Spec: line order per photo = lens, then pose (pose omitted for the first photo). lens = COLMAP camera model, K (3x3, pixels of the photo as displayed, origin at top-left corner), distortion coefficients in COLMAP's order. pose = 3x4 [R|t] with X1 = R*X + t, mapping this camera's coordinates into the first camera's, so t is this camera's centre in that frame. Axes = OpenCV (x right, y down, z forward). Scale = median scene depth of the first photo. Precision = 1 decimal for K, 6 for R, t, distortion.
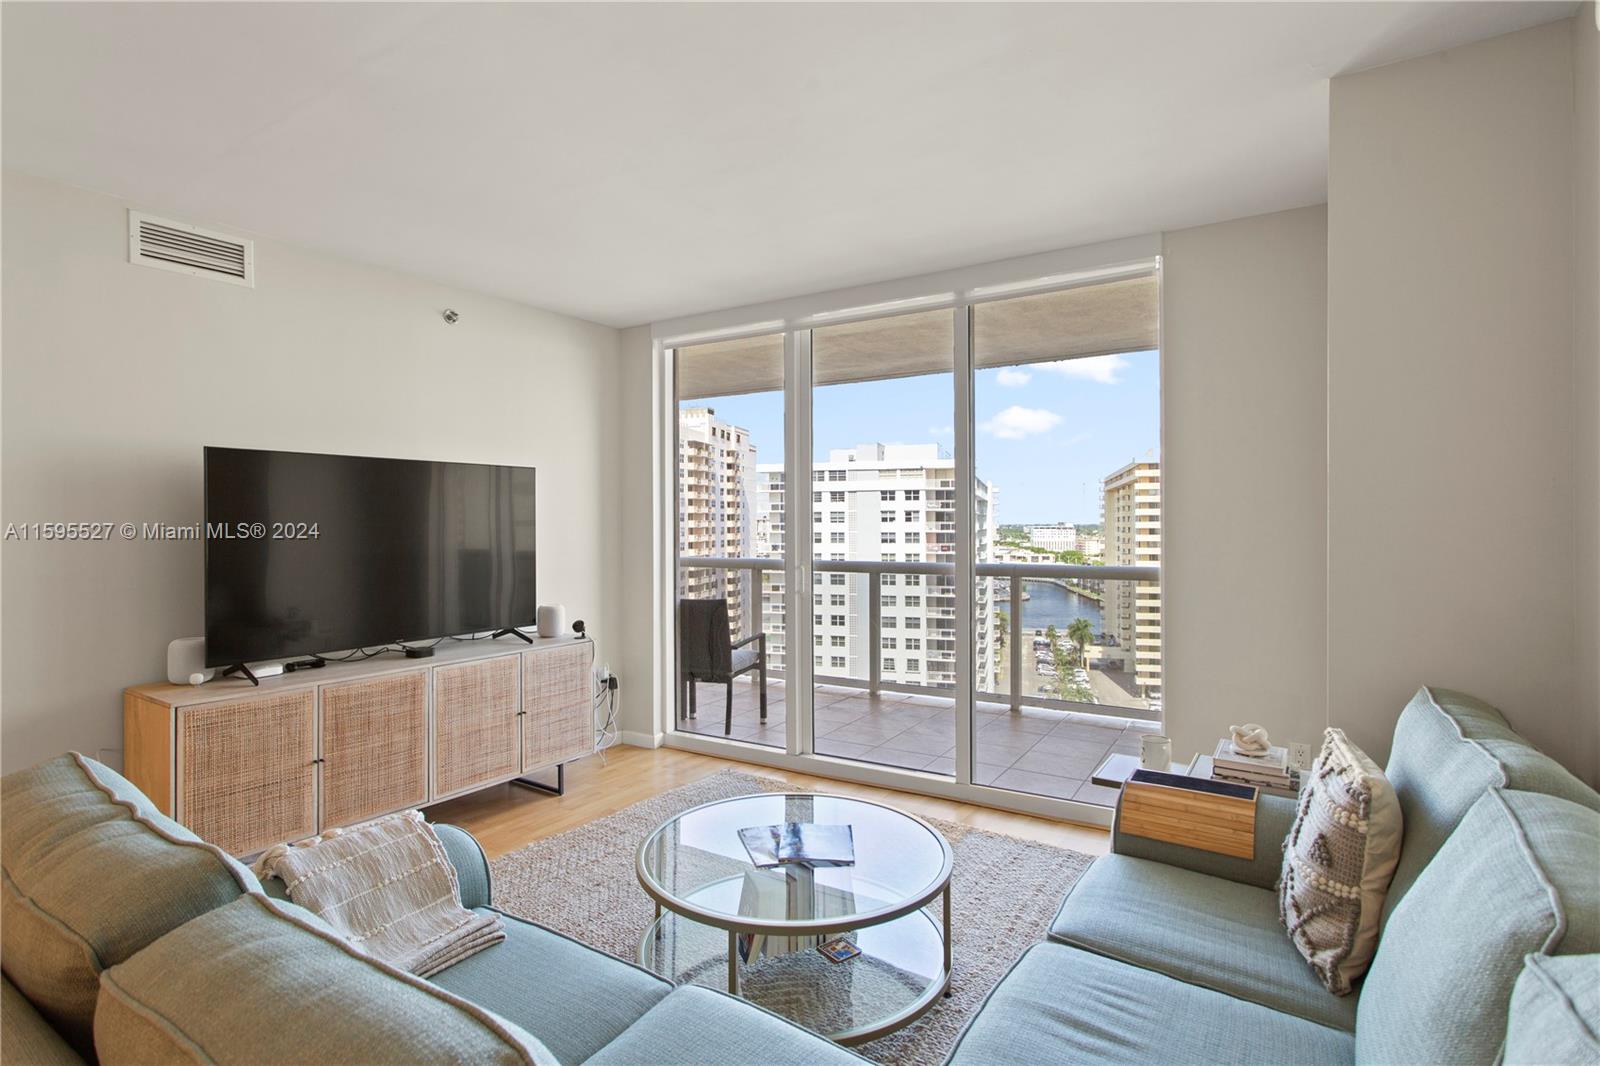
lens RADIAL K [[790.3, 0, 800.0], [0, 790.3, 533.0], [0, 0, 1]] dist [0.030548, 0.000428]
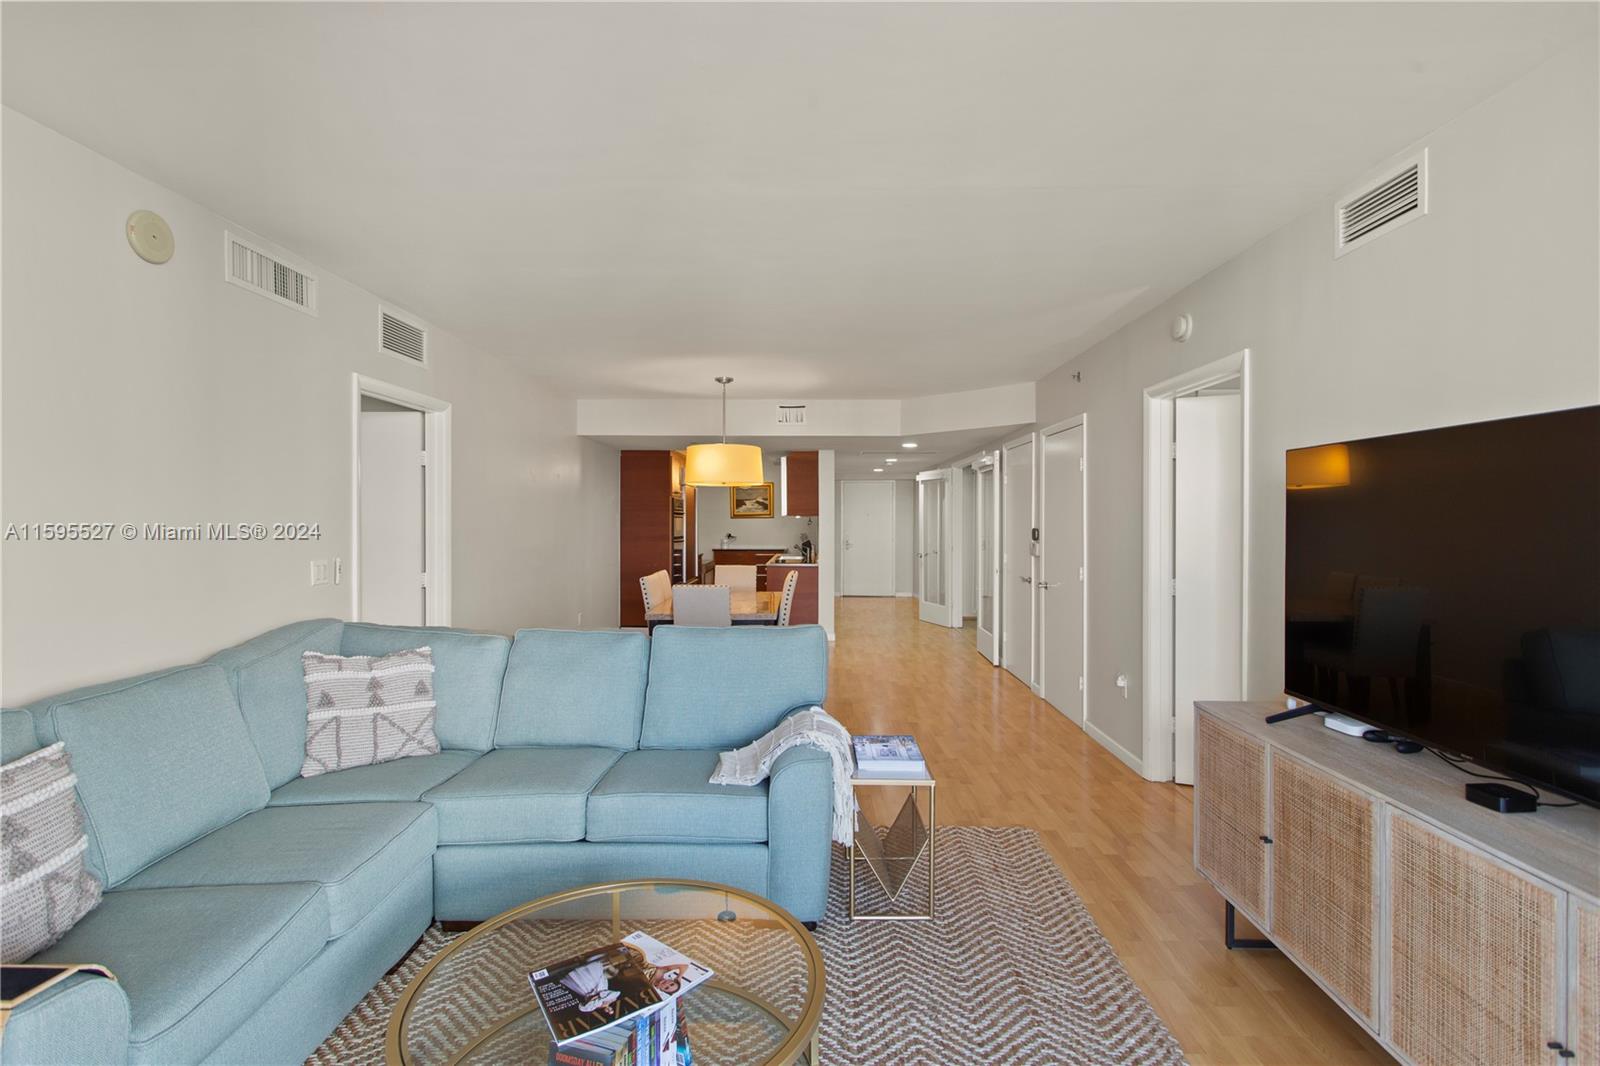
lens RADIAL K [[790.3, 0, 800.0], [0, 790.3, 533.0], [0, 0, 1]] dist [0.030548, 0.000428]
pose [[-0.836412, 0.019712, -0.547747, 0.198675], [0.000201, 0.999364, 0.035658, -0.043081], [0.548101, 0.029715, -0.835884, 1.296221]]
